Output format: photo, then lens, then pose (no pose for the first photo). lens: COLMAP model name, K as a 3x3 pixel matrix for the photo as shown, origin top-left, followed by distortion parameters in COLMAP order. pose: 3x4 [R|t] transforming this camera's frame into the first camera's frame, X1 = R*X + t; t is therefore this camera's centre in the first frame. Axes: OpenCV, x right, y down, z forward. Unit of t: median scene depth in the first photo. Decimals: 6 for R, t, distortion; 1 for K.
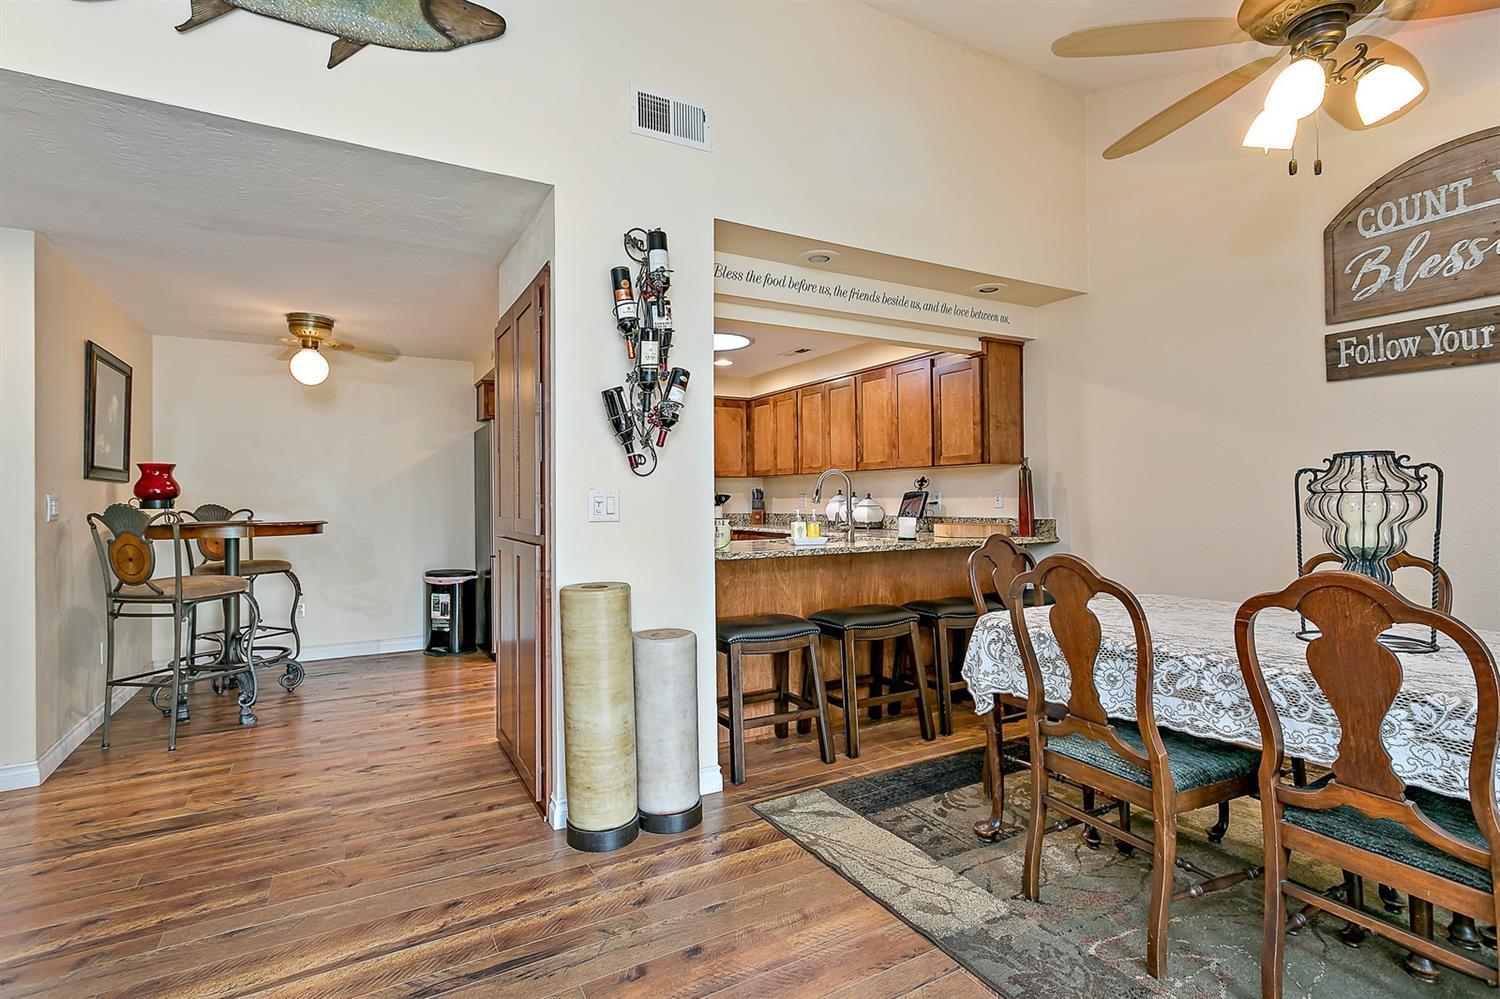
lens RADIAL K [[735.4, 0, 735.9], [0, 735.4, 481.1], [0, 0, 1]] dist [0.010085, 0.001005]
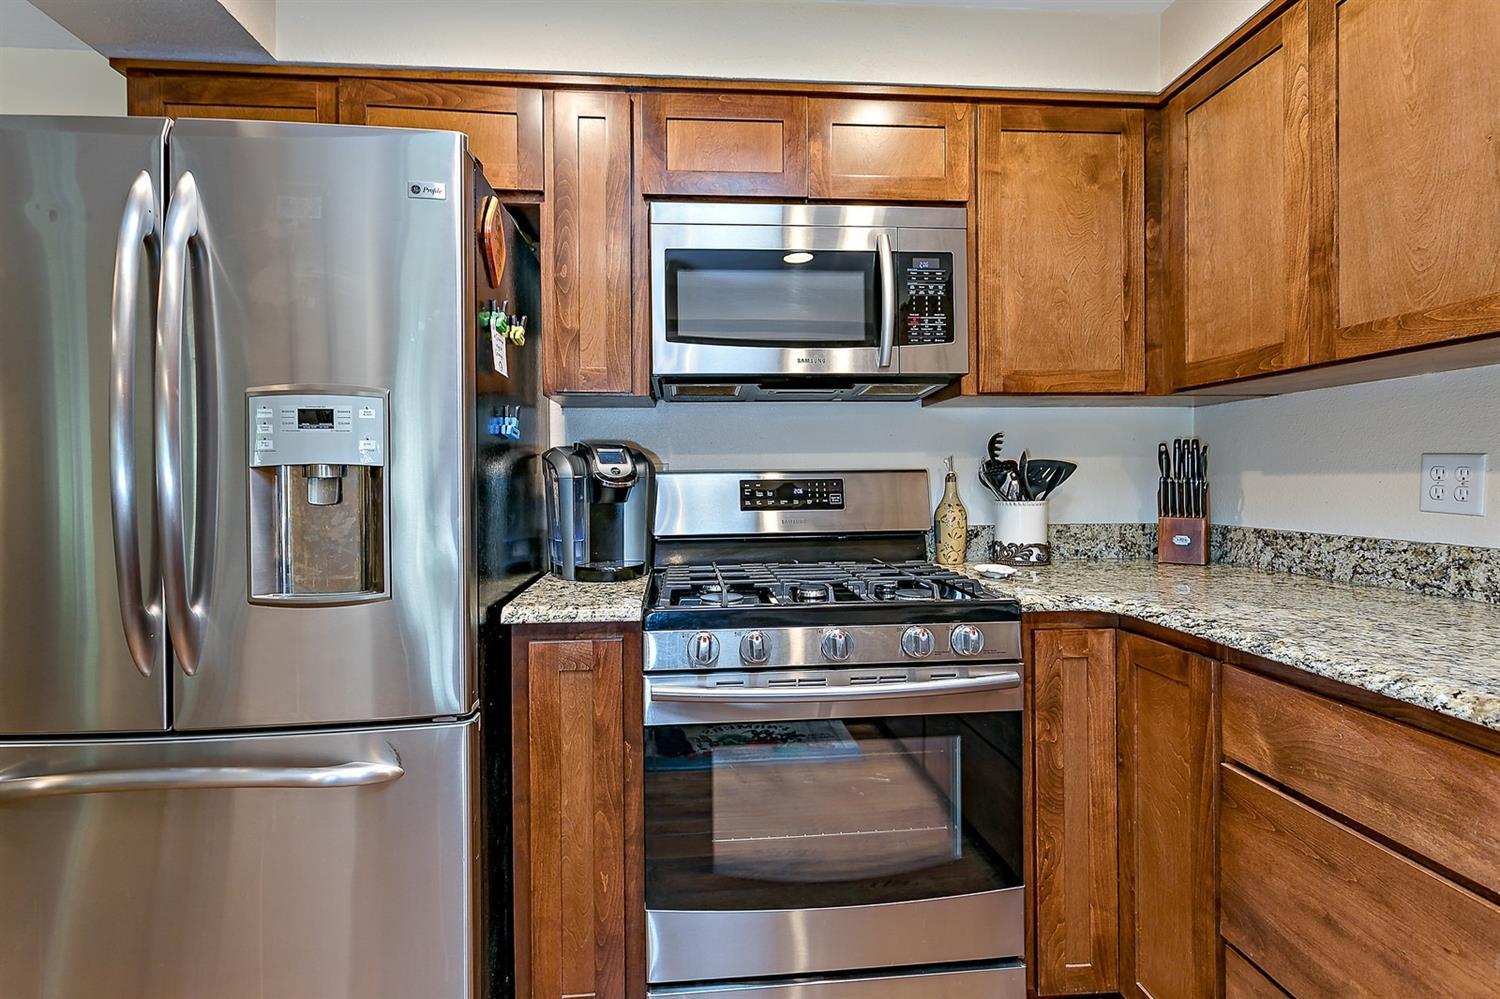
lens RADIAL K [[721.5, 0, 706.5], [0, 721.5, 479.1], [0, 0, 1]] dist [0.000853, 0.000168]
pose [[0.897067, 0.003216, -0.441883, -0.029315], [0.008639, 0.999655, 0.024814, 0.042866], [0.441810, -0.026078, 0.896730, 1.675926]]
